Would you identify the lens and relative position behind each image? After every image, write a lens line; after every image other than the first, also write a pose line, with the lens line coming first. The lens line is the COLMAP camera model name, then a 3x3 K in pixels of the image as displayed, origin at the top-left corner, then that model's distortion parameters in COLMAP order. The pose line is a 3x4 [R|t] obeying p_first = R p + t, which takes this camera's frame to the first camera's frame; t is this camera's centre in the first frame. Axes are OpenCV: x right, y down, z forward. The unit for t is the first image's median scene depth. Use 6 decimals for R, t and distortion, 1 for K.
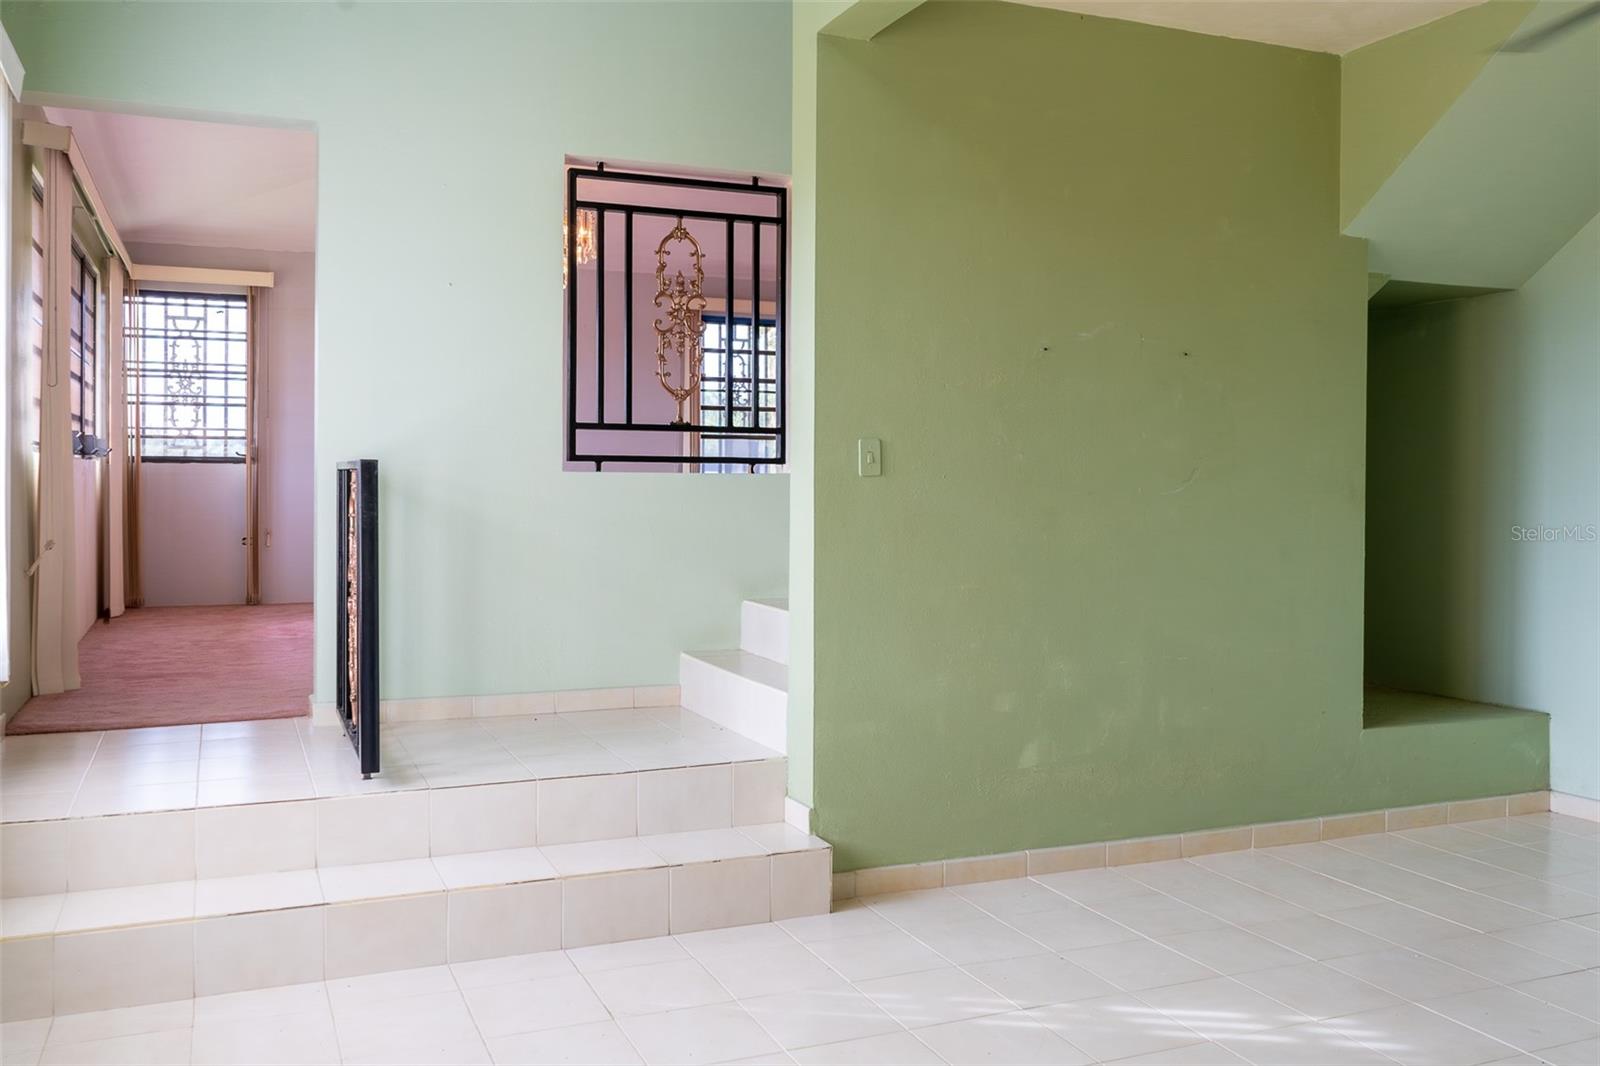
lens RADIAL K [[1357.0, 0, 799.8], [0, 1357.0, 498.0], [0, 0, 1]] dist [-0.015355, -0.009145]
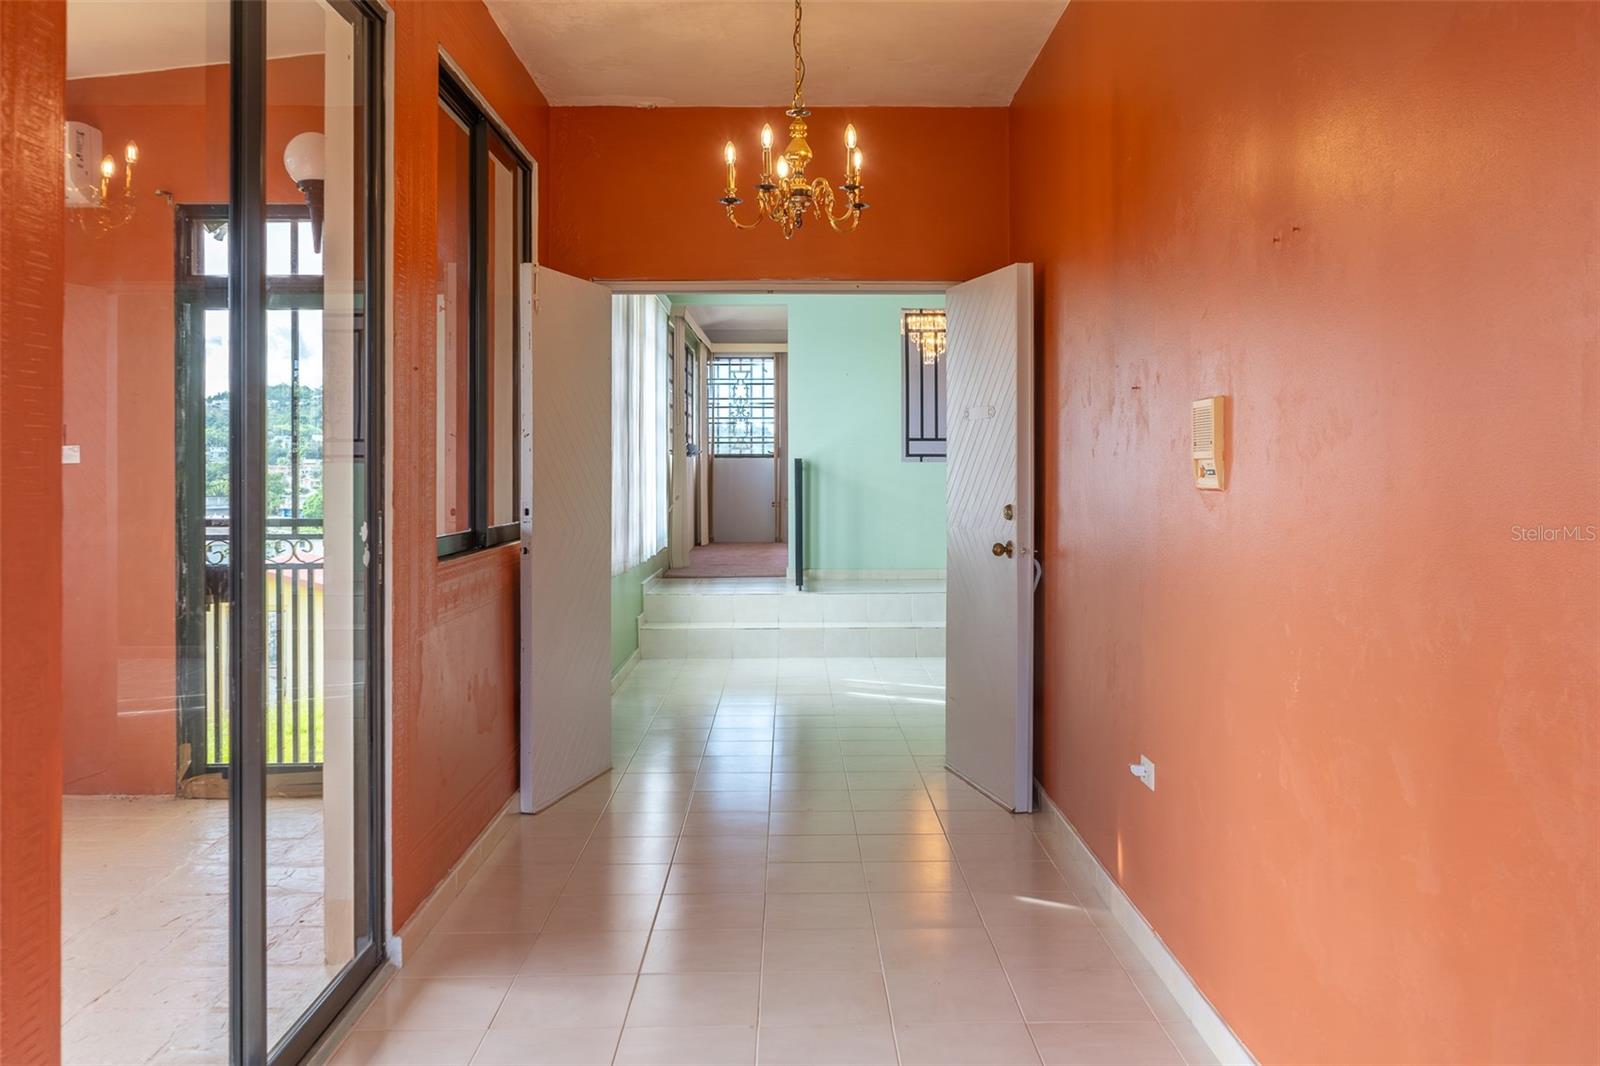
lens RADIAL K [[1357.0, 0, 799.8], [0, 1357.0, 498.0], [0, 0, 1]] dist [-0.015355, -0.009145]
pose [[0.923434, 0.002184, -0.383752, 0.294364], [0.001319, 0.999960, 0.008864, 0.010204], [0.383756, -0.008692, 0.923394, -0.597943]]
